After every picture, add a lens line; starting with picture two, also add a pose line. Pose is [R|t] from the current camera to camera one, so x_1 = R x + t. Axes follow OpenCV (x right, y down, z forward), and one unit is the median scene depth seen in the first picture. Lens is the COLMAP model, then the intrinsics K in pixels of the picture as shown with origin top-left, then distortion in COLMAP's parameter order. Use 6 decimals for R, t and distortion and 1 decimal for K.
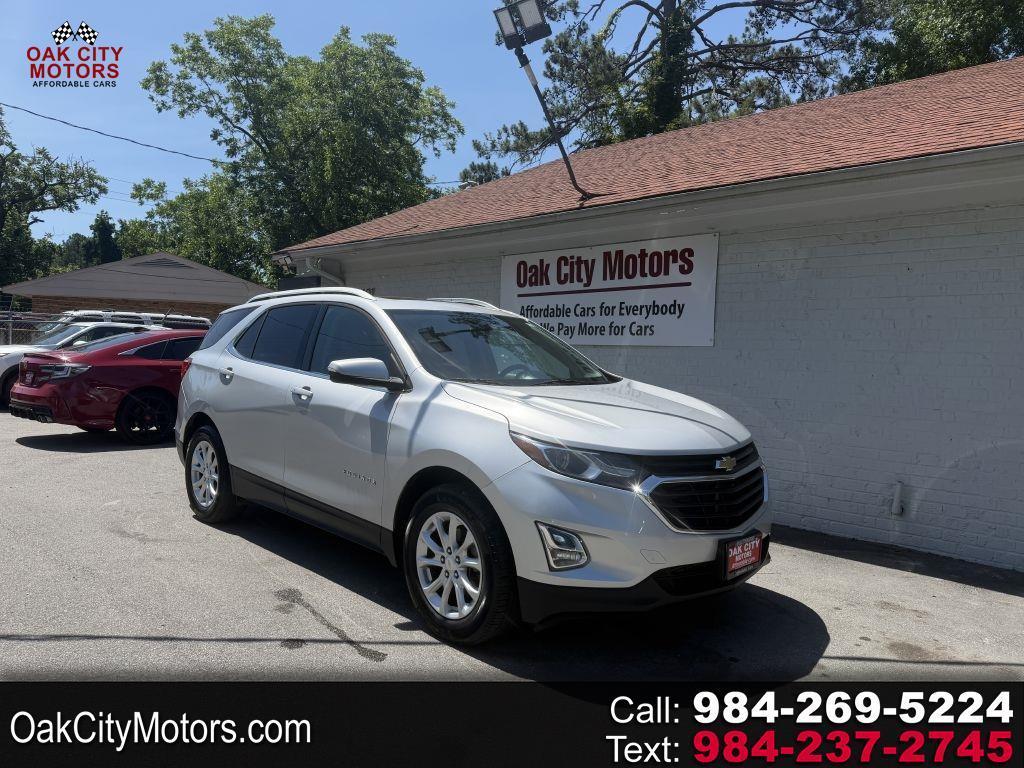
lens RADIAL K [[770.2, 0, 512.0], [0, 770.2, 384.0], [0, 0, 1]] dist [0.164822, -0.212513]
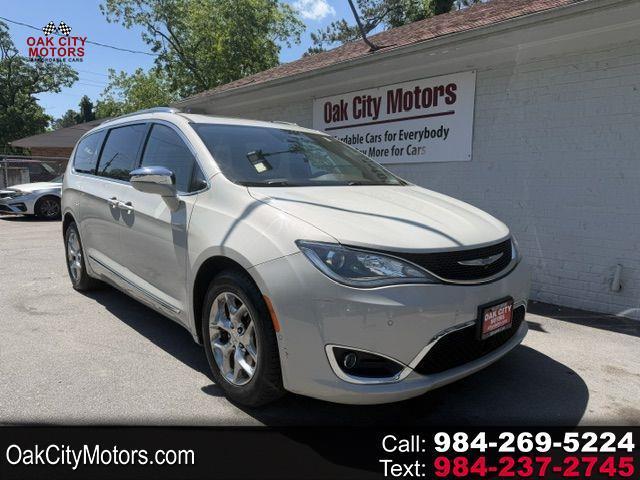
lens RADIAL K [[485.5, 0, 318.9], [0, 485.5, 250.0], [0, 0, 1]] dist [0.075700, -0.067077]
pose [[0.998544, -0.010874, -0.052838, 0.043385], [0.016082, 0.994940, 0.099170, 0.011453], [0.051492, -0.099876, 0.993667, 0.150453]]
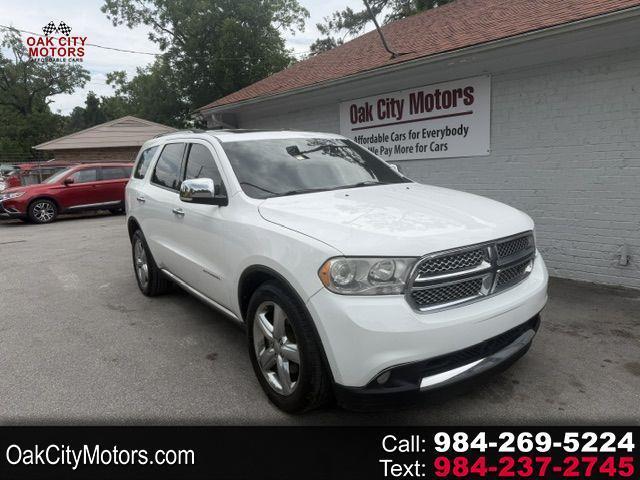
lens RADIAL K [[489.6, 0, 320.0], [0, 489.6, 240.0], [0, 0, 1]] dist [0.070950, -0.076890]
pose [[0.995365, -0.061053, -0.074304, 0.004687], [0.069036, 0.991521, 0.110093, -0.013962], [0.066952, -0.114712, 0.991140, 0.053212]]
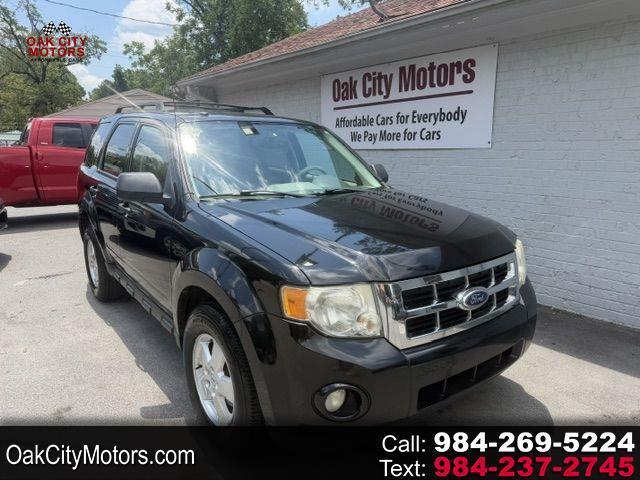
lens RADIAL K [[489.6, 0, 320.0], [0, 489.6, 240.0], [0, 0, 1]] dist [0.070950, -0.076890]
pose [[0.992952, -0.008684, -0.118196, 0.084412], [0.025655, 0.989414, 0.142834, -0.022760], [0.115704, -0.144860, 0.982664, 0.220879]]
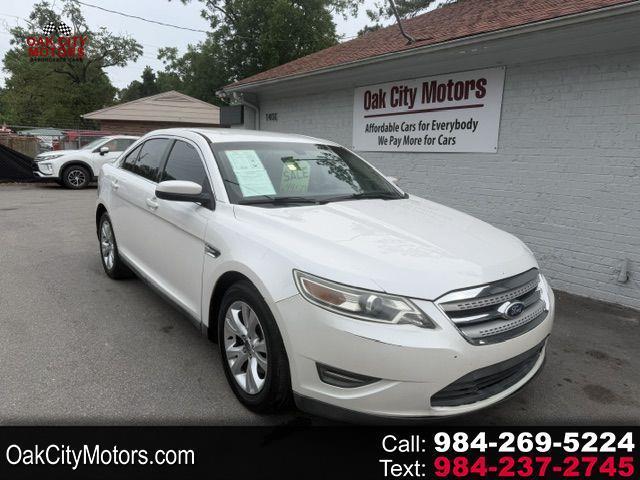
lens RADIAL K [[489.6, 0, 320.0], [0, 489.6, 240.0], [0, 0, 1]] dist [0.070950, -0.076890]
pose [[0.987712, 0.030060, -0.153367, 0.079956], [-0.009851, 0.991351, 0.130864, -0.007219], [0.155974, -0.127745, 0.979466, 0.082624]]
